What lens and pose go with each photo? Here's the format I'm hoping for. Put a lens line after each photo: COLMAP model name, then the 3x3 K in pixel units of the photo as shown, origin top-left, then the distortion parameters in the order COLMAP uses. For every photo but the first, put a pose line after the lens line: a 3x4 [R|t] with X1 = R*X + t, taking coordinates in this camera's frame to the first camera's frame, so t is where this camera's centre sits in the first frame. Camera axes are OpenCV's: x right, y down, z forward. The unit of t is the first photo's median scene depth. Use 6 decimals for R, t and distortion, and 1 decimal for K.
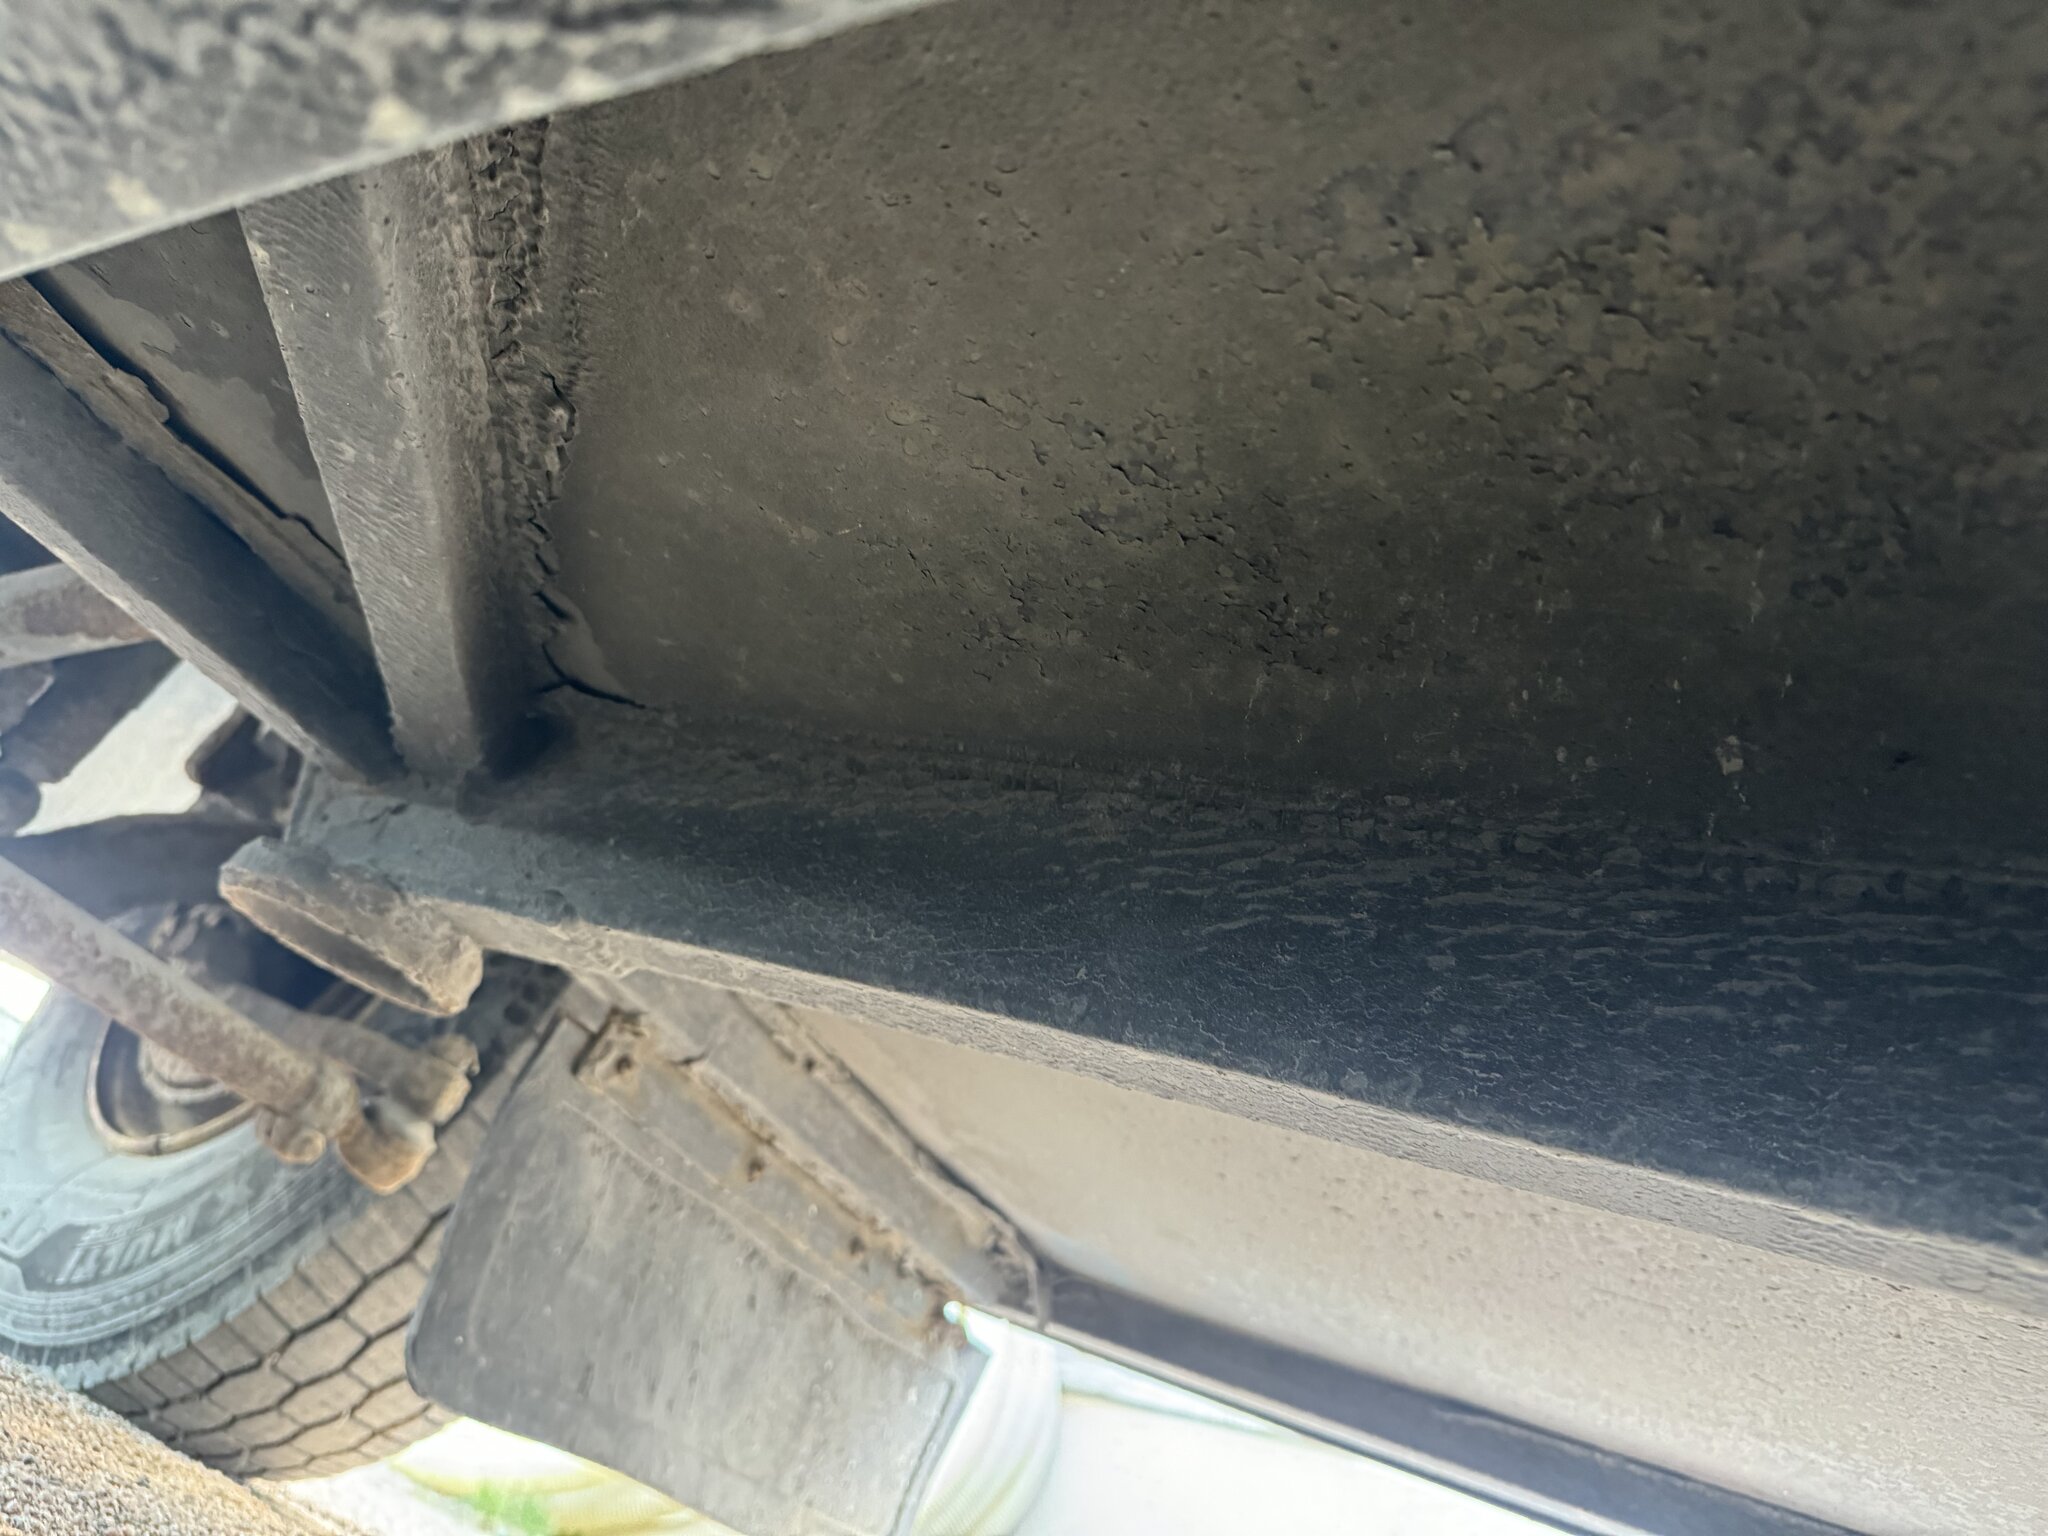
lens RADIAL K [[1526.5, 0, 1002.6], [0, 1526.5, 788.3], [0, 0, 1]] dist [-0.005396, -0.015063]
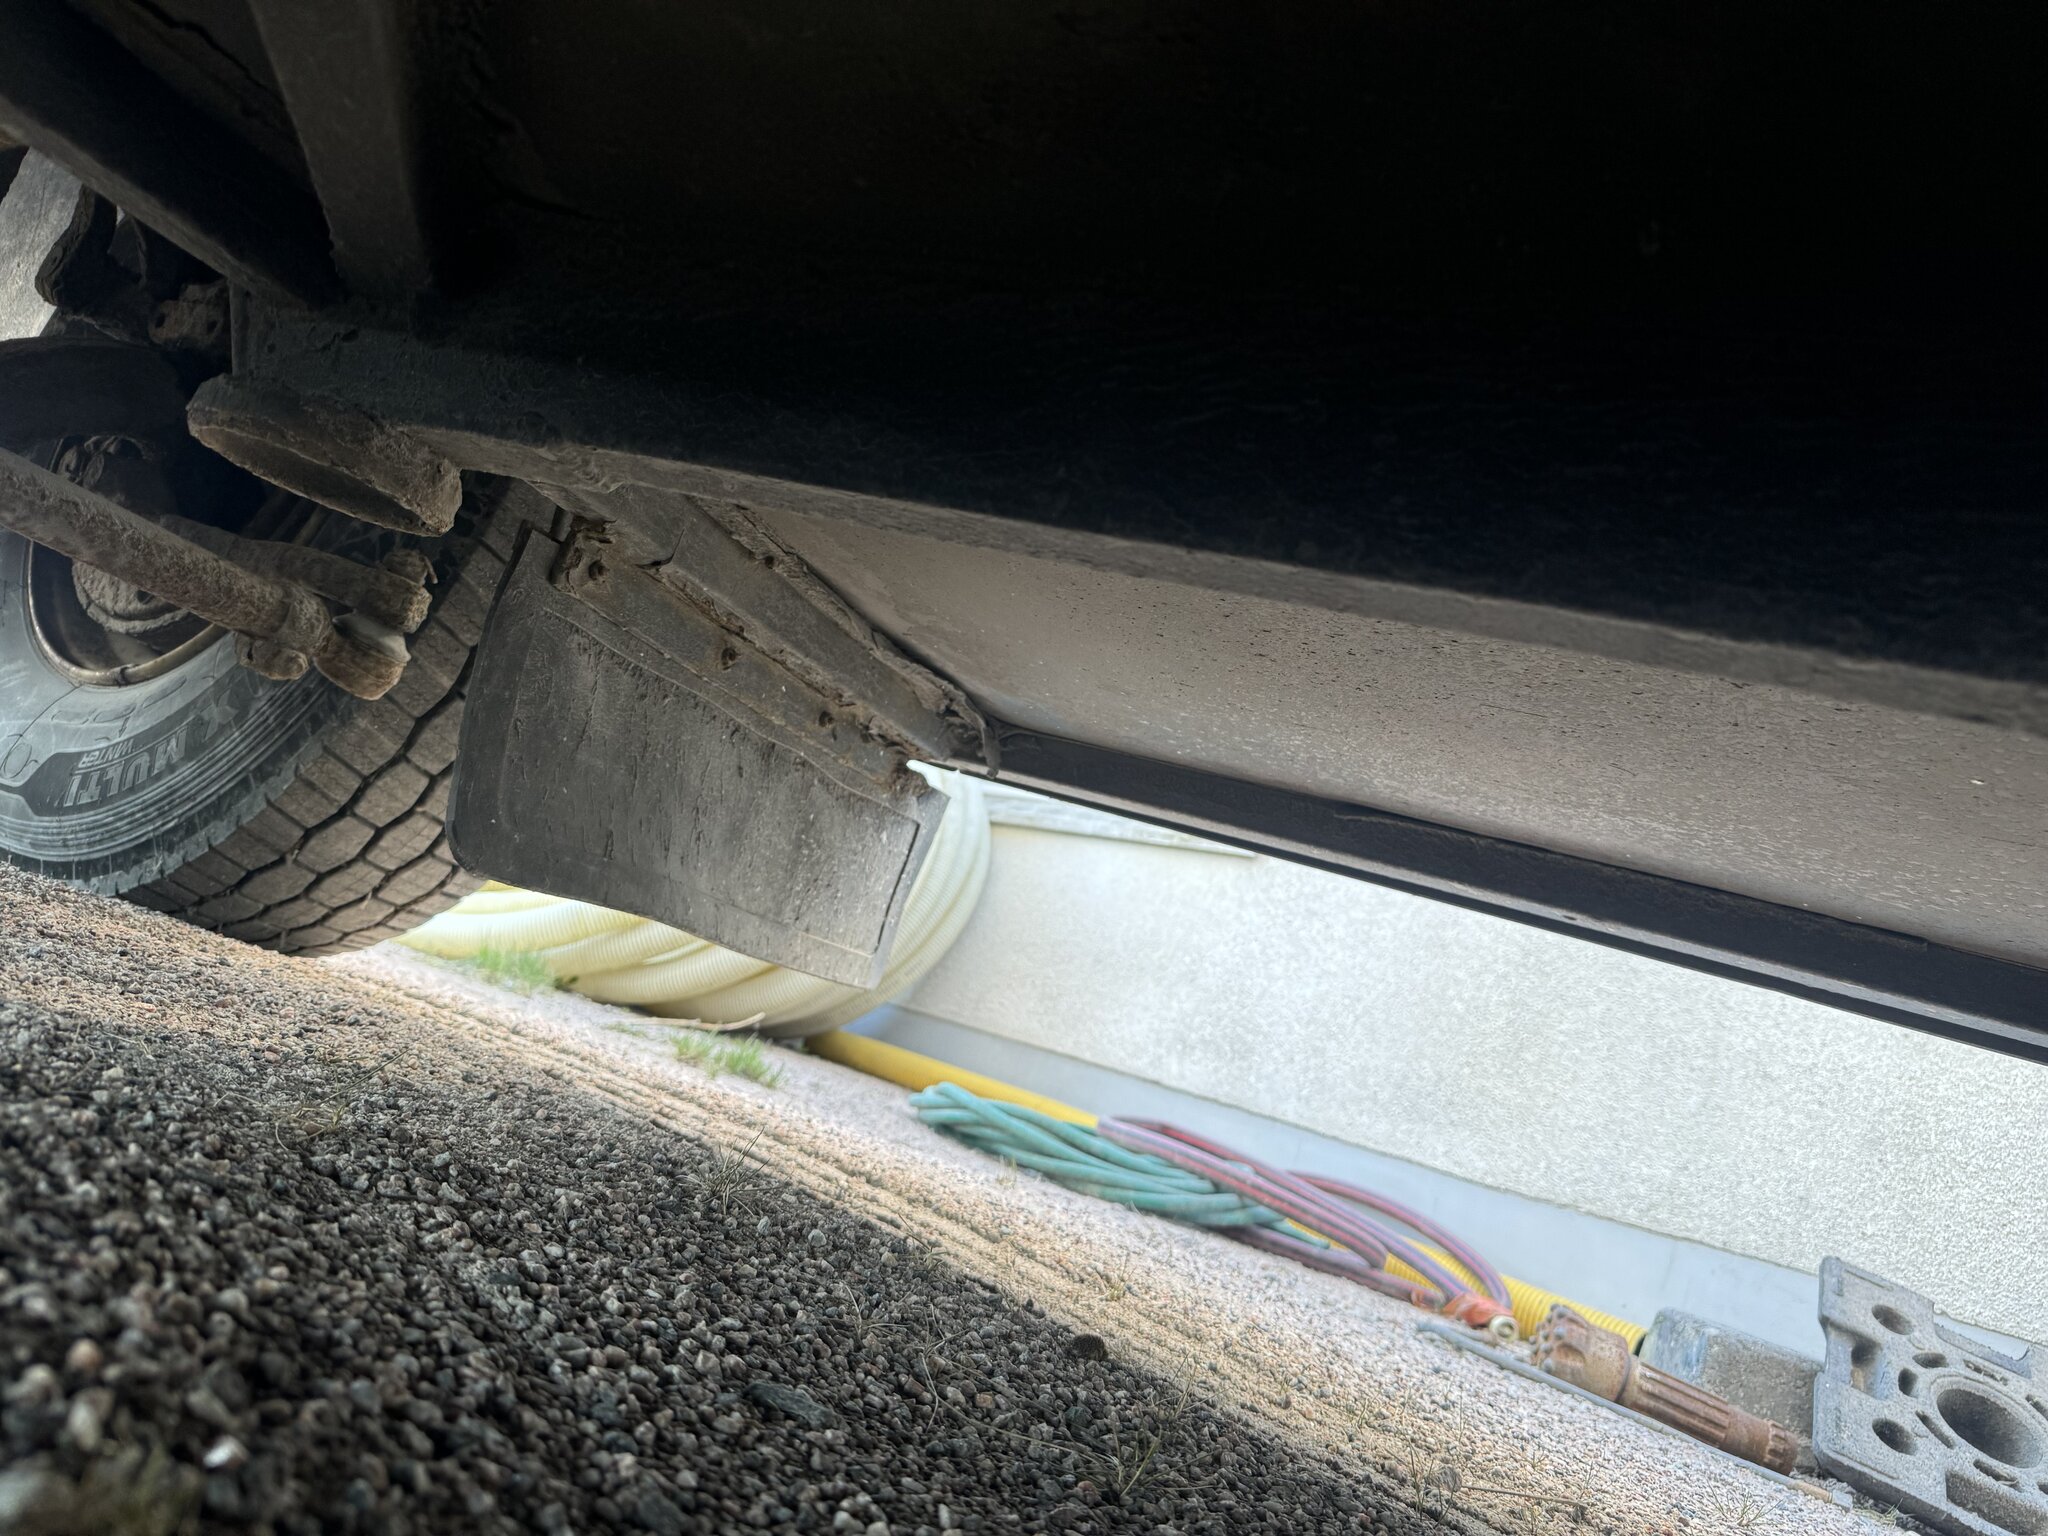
lens RADIAL K [[1611.6, 0, 936.9], [0, 1611.6, 799.9], [0, 0, 1]] dist [0.075286, -0.149090]
pose [[0.995619, -0.076286, 0.054068, -0.097958], [0.053150, 0.937470, 0.343983, -0.051704], [-0.076928, -0.339603, 0.937418, -0.154909]]
